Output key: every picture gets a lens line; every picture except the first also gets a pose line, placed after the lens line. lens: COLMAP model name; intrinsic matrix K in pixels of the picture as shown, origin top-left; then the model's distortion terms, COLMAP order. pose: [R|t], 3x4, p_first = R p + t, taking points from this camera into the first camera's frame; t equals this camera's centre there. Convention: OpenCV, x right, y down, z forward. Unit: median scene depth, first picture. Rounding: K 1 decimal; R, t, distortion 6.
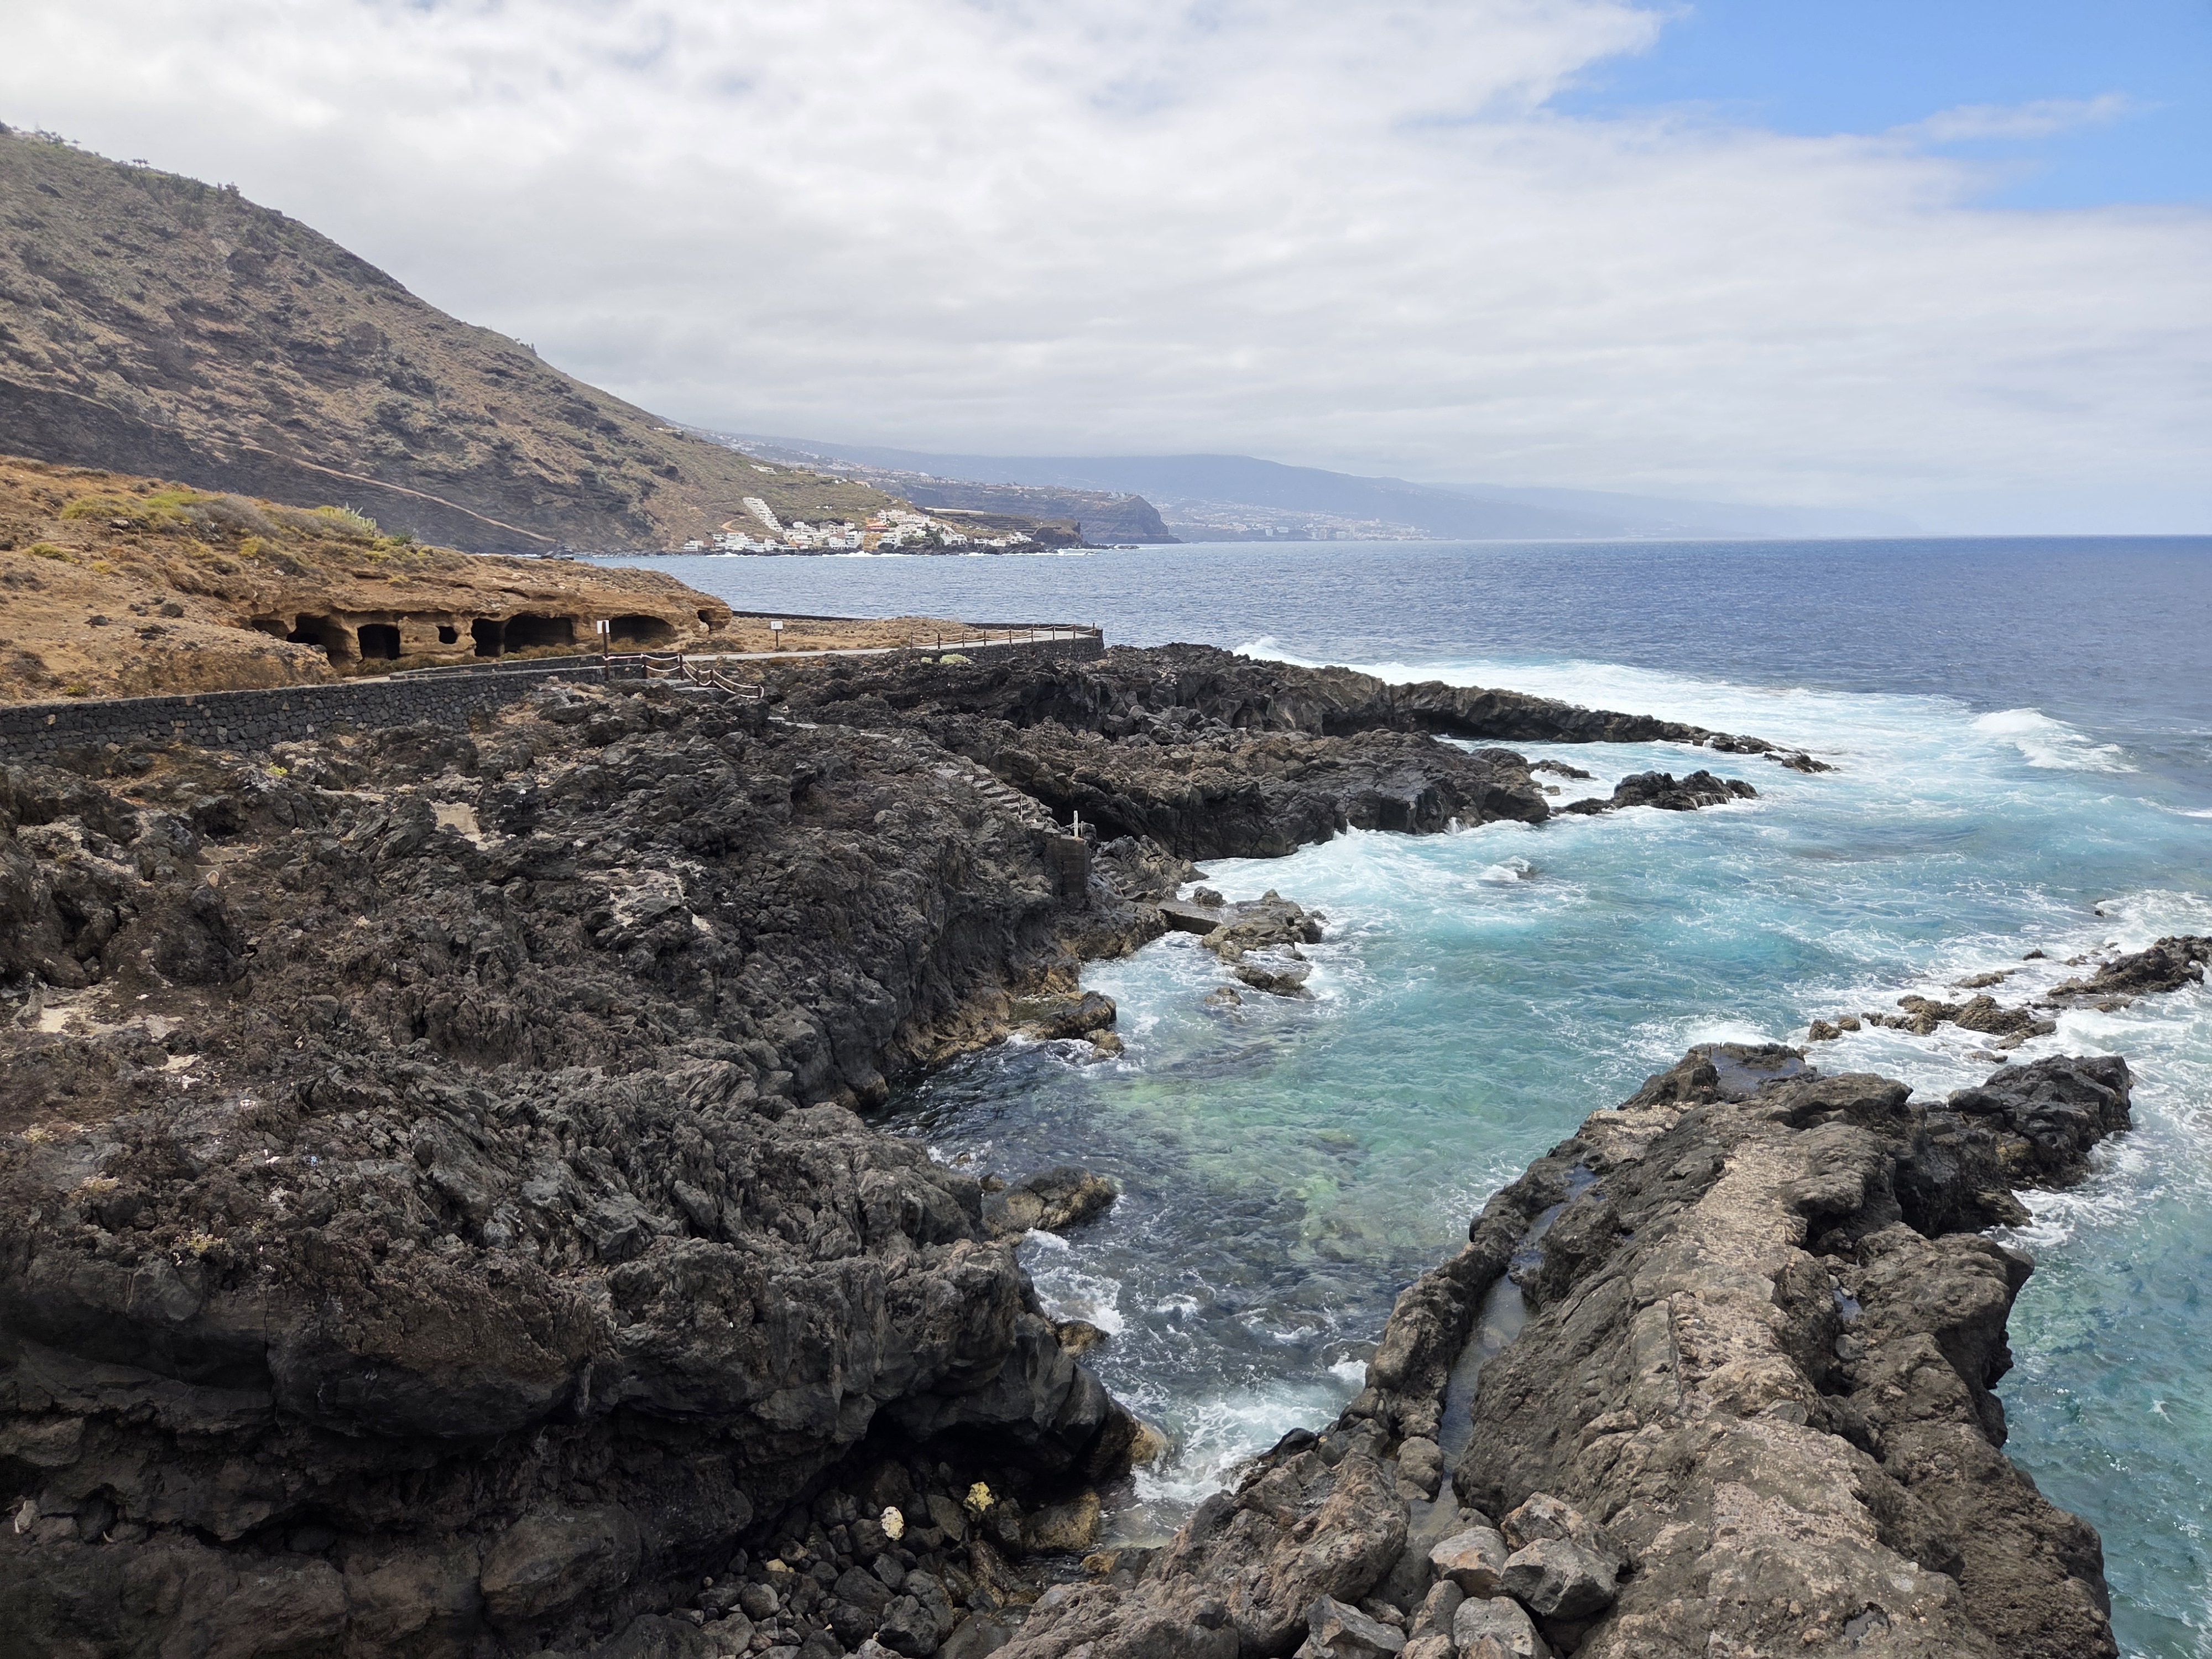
lens RADIAL K [[1525.2, 0, 1101.0], [0, 1525.2, 840.5], [0, 0, 1]] dist [0.074676, -0.054577]
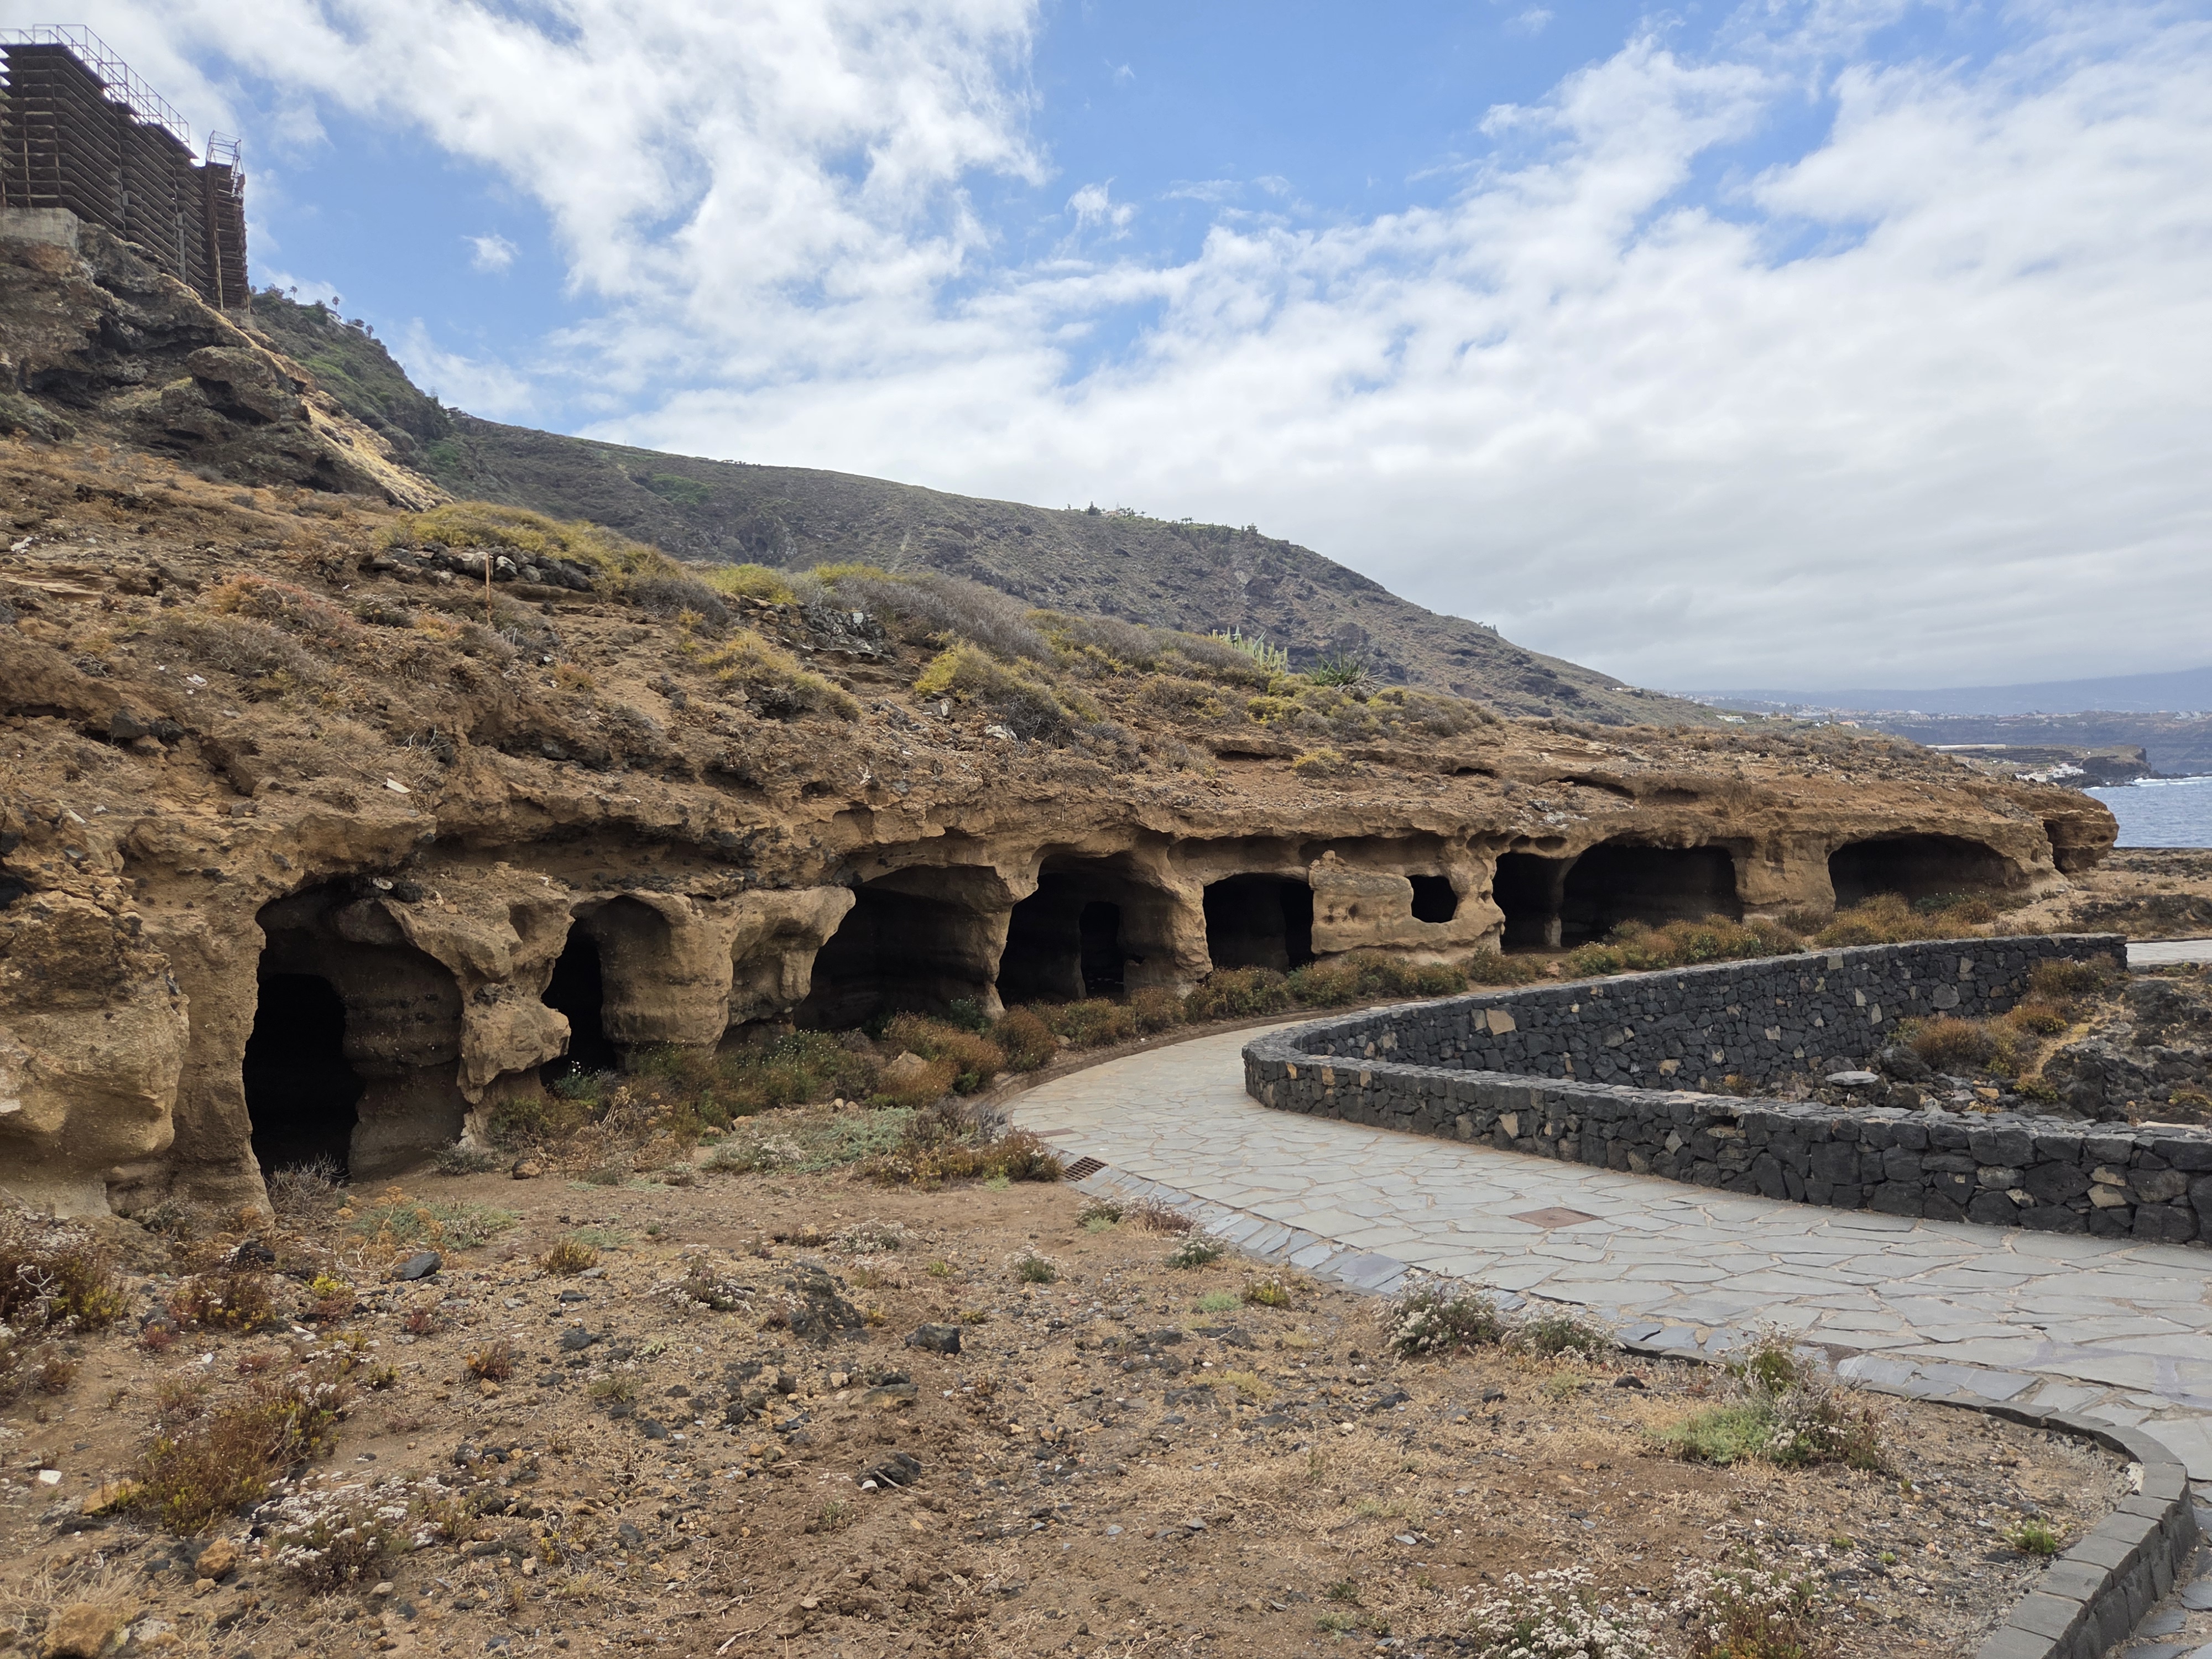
lens RADIAL K [[1525.2, 0, 1101.0], [0, 1525.2, 840.5], [0, 0, 1]] dist [0.074676, -0.054577]
pose [[0.827451, -0.040319, -0.560089, -0.041460], [-0.055067, 0.986785, -0.152390, -0.012669], [0.558832, 0.156938, 0.814296, 0.095922]]
